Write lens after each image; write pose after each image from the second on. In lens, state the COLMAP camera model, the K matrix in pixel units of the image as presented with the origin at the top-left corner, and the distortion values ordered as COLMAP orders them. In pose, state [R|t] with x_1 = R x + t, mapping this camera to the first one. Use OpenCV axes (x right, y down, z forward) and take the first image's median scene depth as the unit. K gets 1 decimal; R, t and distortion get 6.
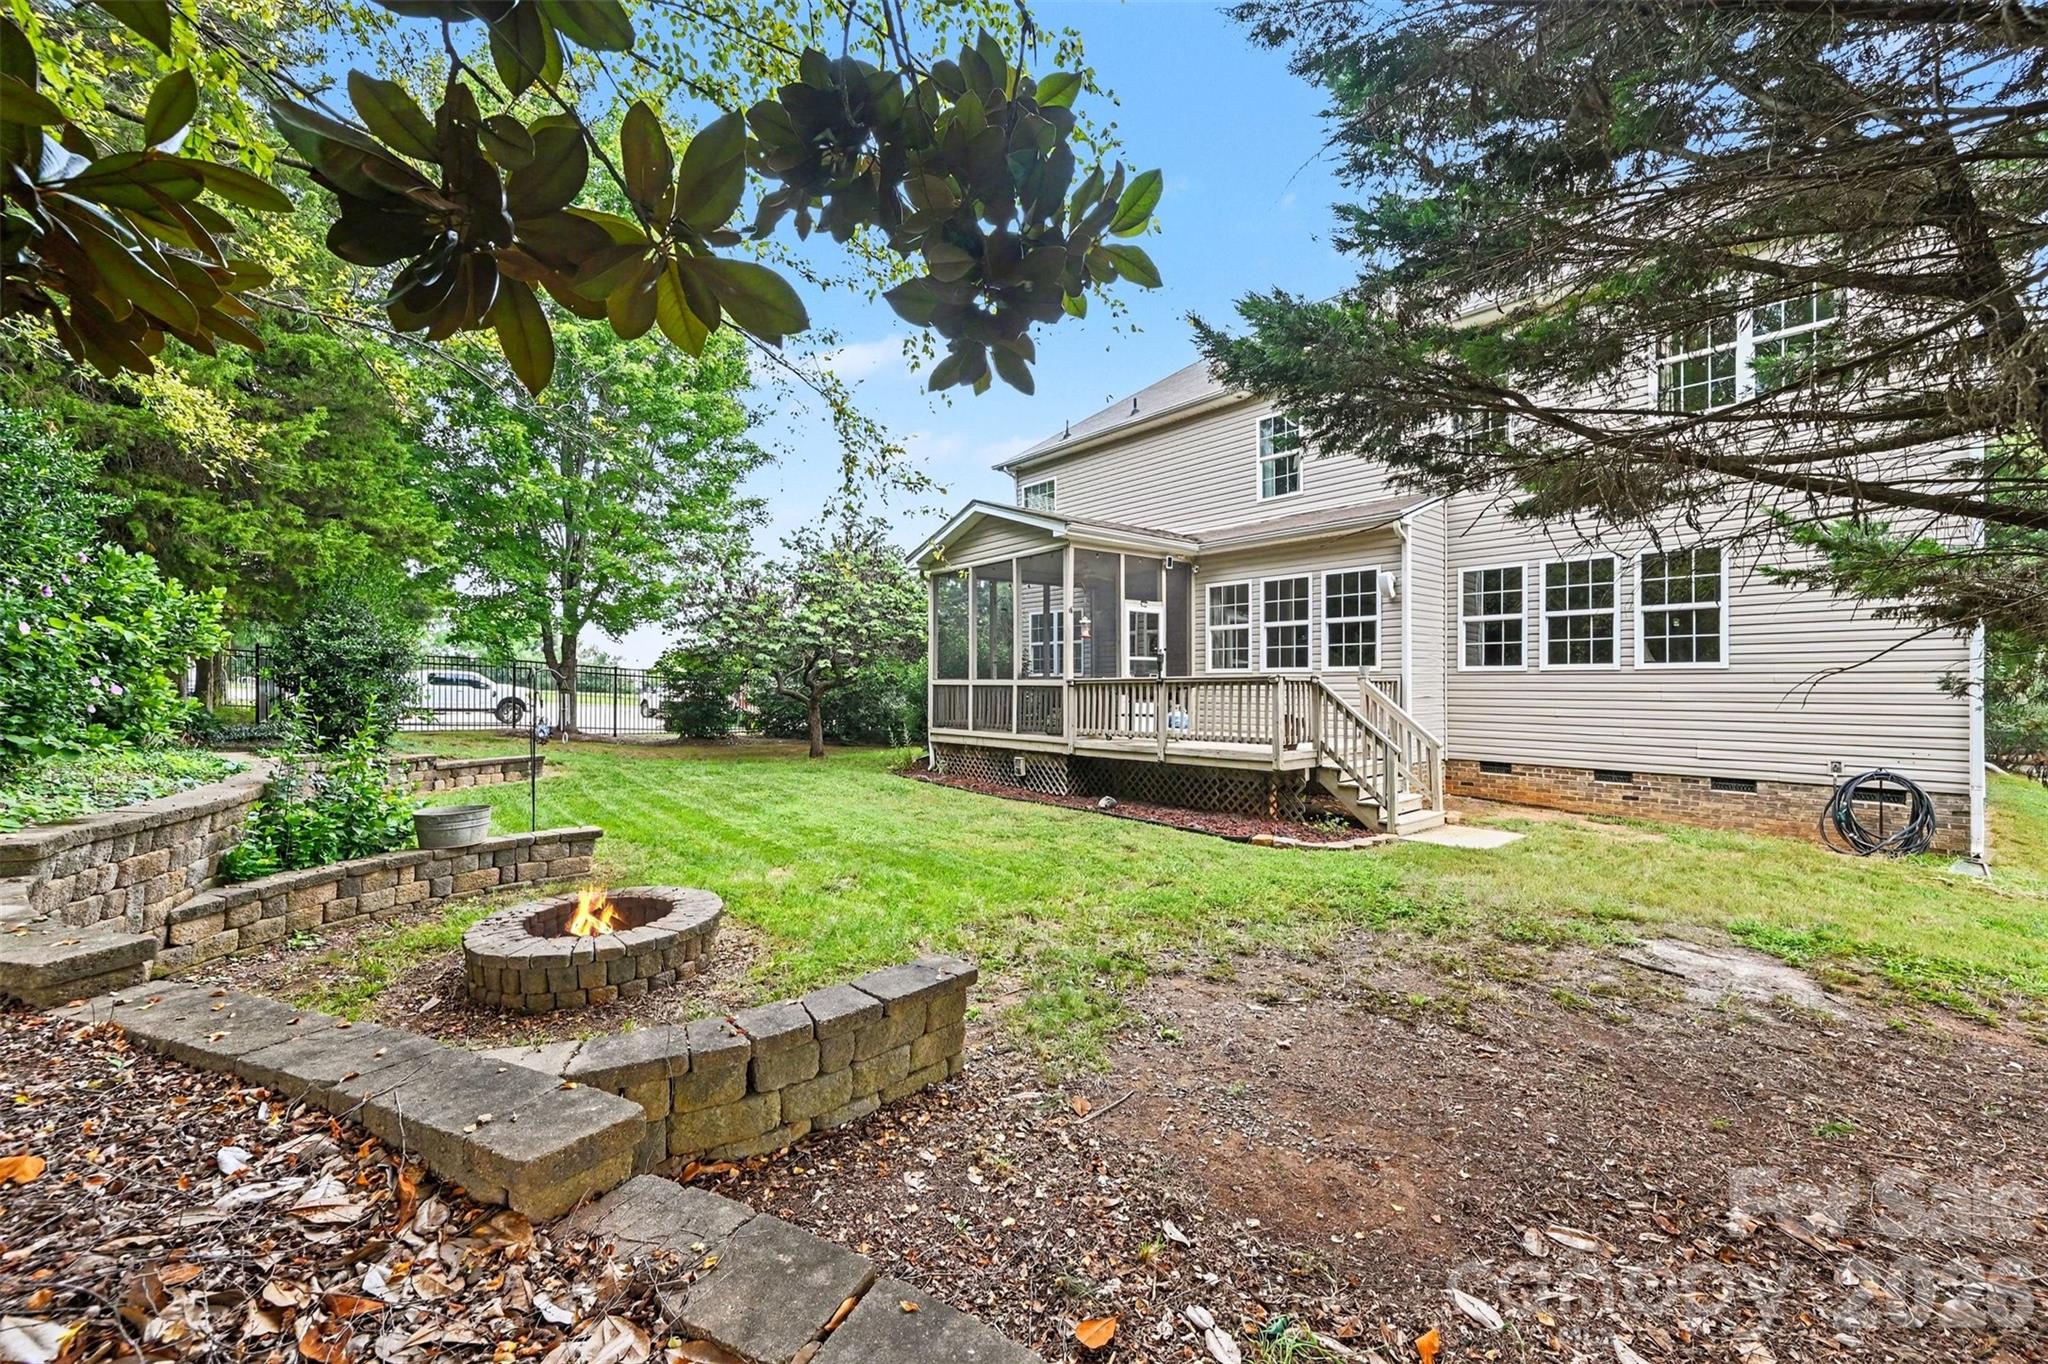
lens RADIAL K [[805.2, 0, 1023.2], [0, 805.2, 683.7], [0, 0, 1]] dist [0.010943, 0.000043]
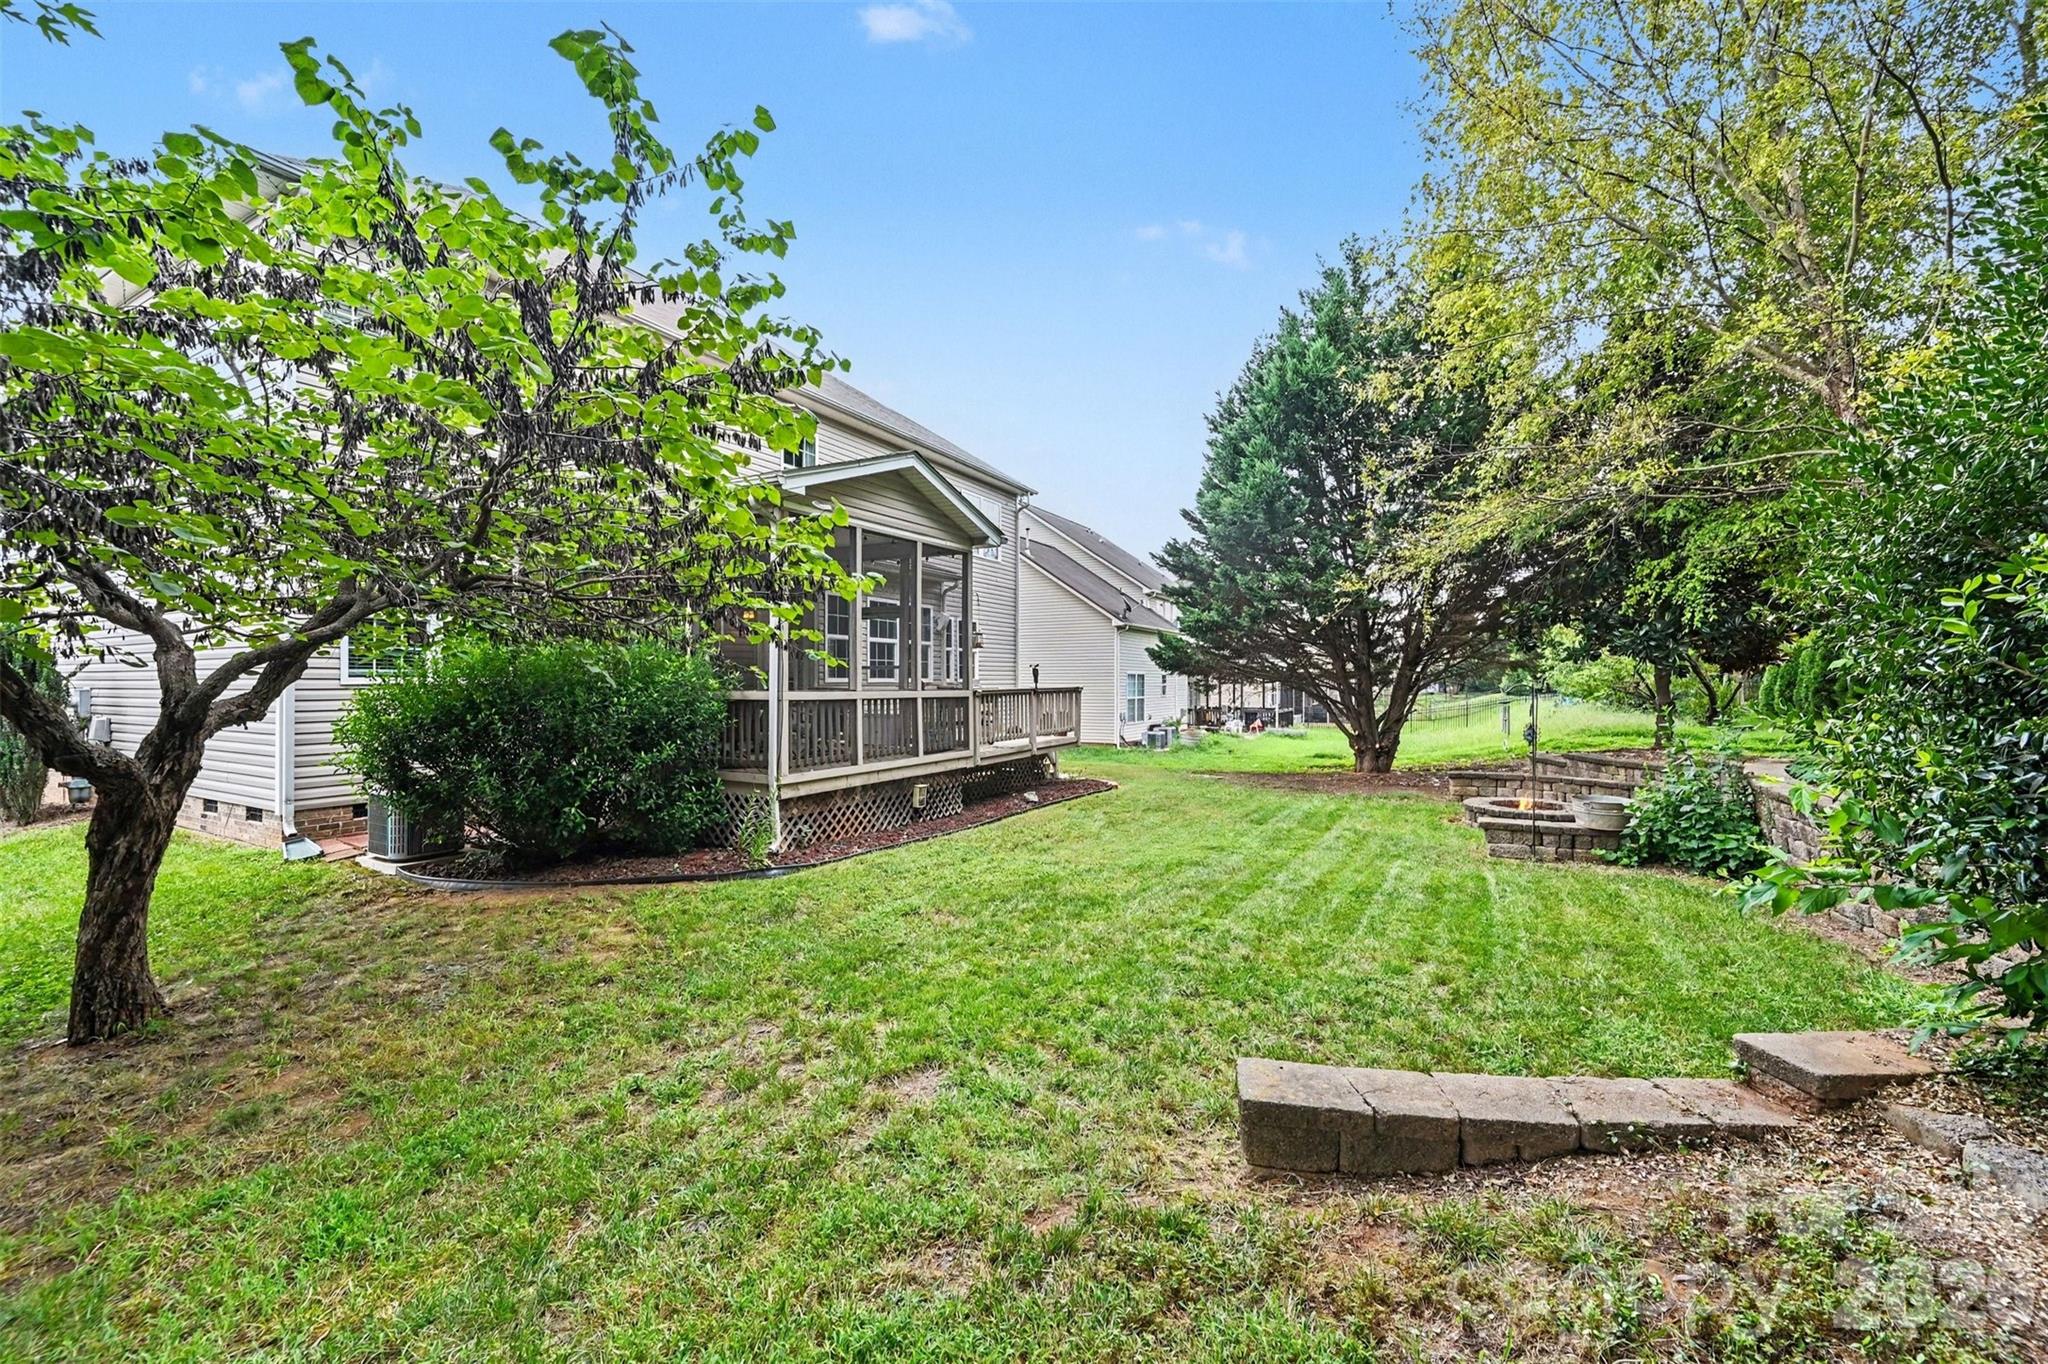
lens RADIAL K [[805.2, 0, 1023.8], [0, 805.2, 680.4], [0, 0, 1]] dist [0.010943, 0.000043]
pose [[-0.347320, 0.002705, 0.937743, -0.825187], [0.006046, 0.999982, -0.000645, -0.015421], [-0.937727, 0.005446, -0.347330, 1.187391]]
